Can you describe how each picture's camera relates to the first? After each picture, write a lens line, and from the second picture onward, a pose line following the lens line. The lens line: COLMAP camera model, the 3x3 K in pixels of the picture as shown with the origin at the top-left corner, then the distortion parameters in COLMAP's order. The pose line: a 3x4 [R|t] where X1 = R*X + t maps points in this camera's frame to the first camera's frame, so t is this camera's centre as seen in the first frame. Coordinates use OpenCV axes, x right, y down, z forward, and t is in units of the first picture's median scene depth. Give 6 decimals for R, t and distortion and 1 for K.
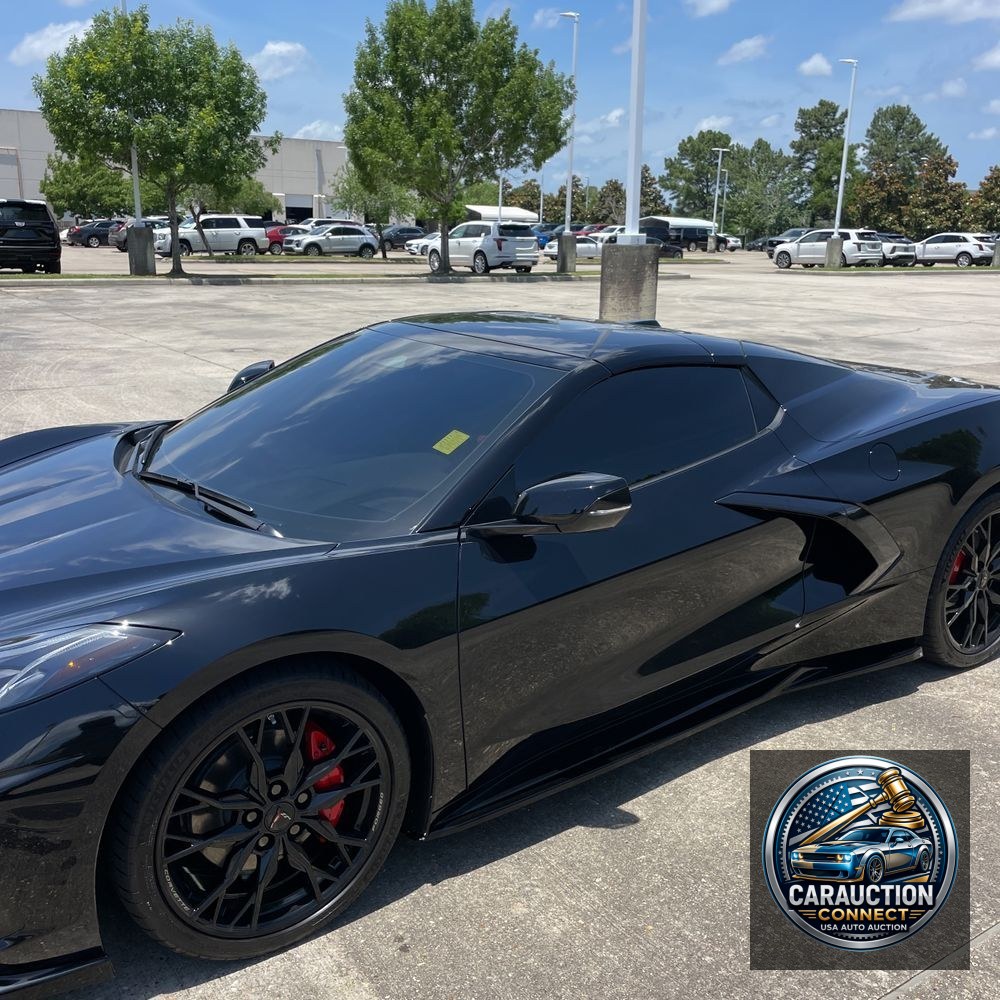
lens RADIAL K [[1041.8, 0, 495.2], [0, 1041.8, 477.8], [0, 0, 1]] dist [0.100247, -0.173585]
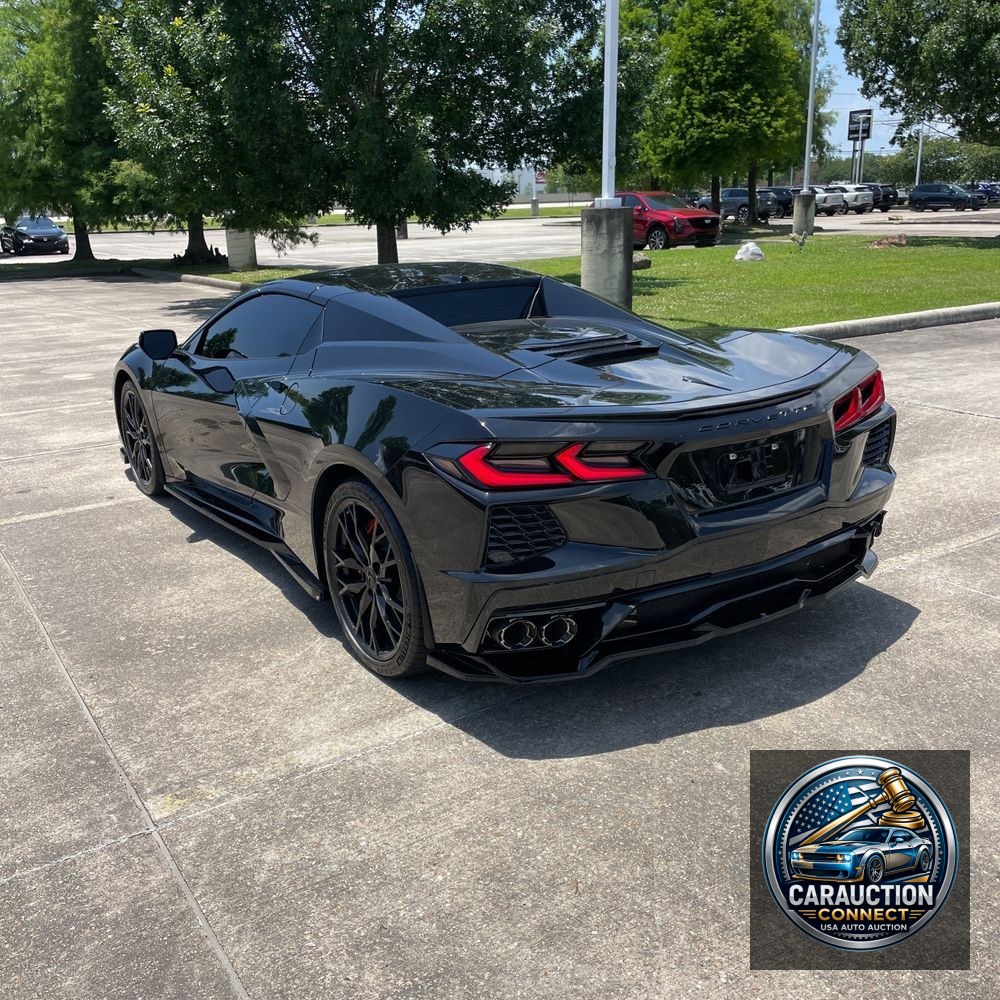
lens RADIAL K [[1018.2, 0, 471.9], [0, 1018.2, 500.9], [0, 0, 1]] dist [0.052275, -0.069091]
pose [[-0.072978, 0.261120, -0.962544, 0.204869], [-0.203915, 0.940822, 0.270688, -0.035810], [0.976265, 0.216031, -0.015413, 0.172797]]
